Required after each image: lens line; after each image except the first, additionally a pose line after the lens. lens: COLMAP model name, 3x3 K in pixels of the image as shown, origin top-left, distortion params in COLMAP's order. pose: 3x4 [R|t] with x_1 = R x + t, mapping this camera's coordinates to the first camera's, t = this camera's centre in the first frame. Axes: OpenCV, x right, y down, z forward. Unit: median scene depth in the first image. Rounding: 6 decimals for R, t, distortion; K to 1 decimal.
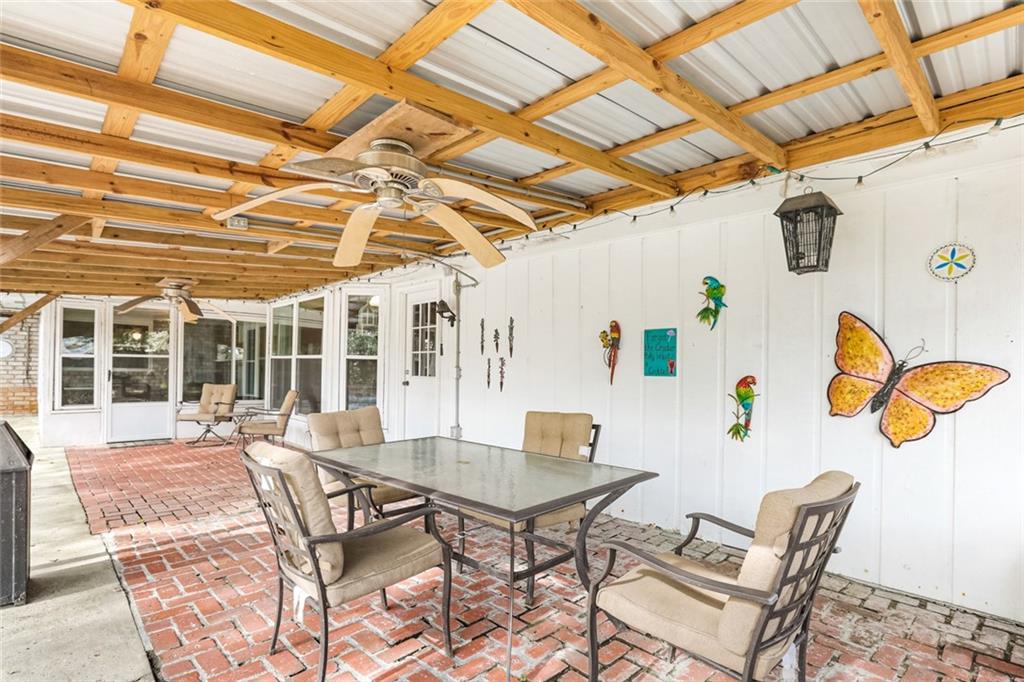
lens RADIAL K [[497.1, 0, 529.7], [0, 497.1, 364.7], [0, 0, 1]] dist [-0.001900, -0.000230]
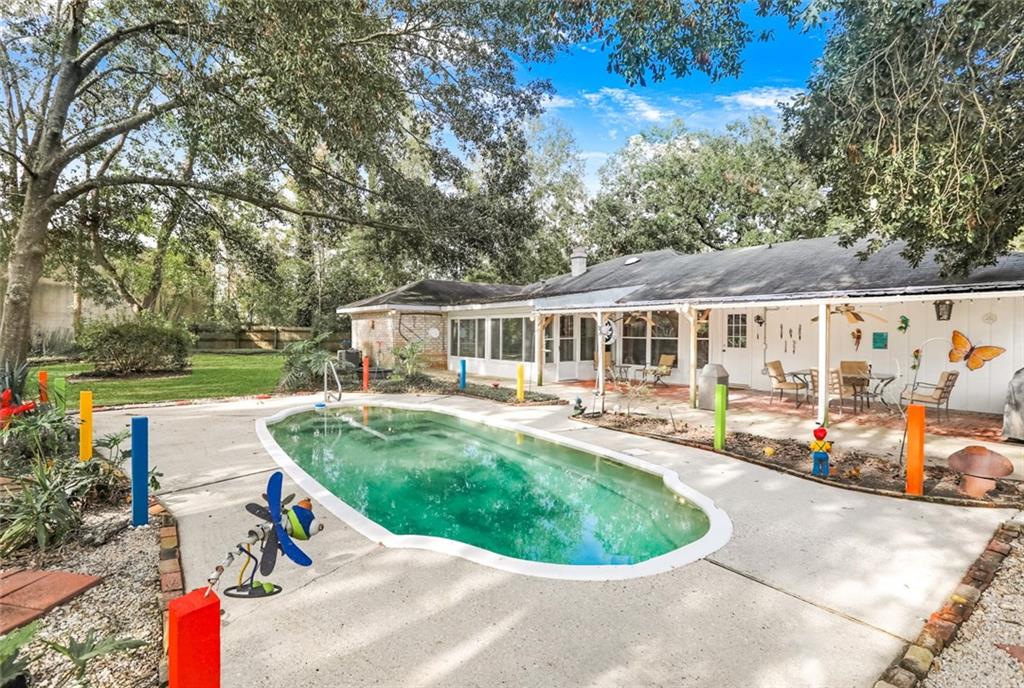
lens RADIAL K [[492.8, 0, 503.9], [0, 492.8, 335.8], [0, 0, 1]] dist [-0.042801, 0.024616]
pose [[0.986233, -0.008414, -0.165145, -1.404393], [0.011218, 0.999808, 0.016053, -0.121824], [0.164978, -0.017684, 0.986139, -2.091065]]
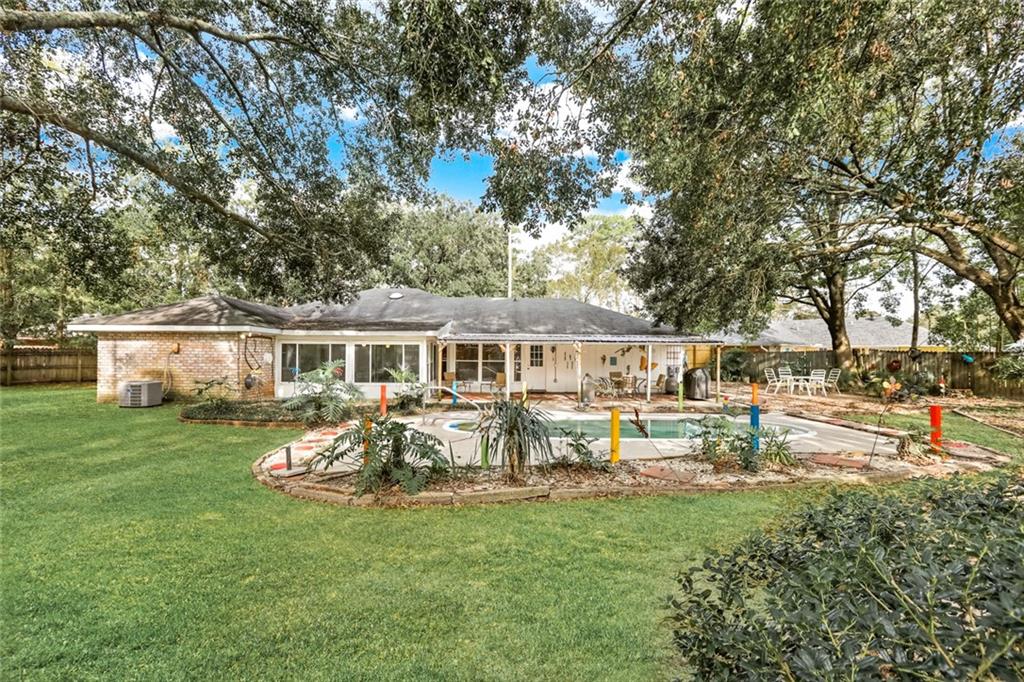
lens RADIAL K [[472.7, 0, 503.6], [0, 472.7, 337.7], [0, 0, 1]] dist [-0.040032, 0.021455]
pose [[0.709564, 0.015019, 0.704480, -4.375061], [0.000474, 0.999762, -0.021792, -0.170697], [-0.704640, 0.015797, 0.709389, -1.912435]]
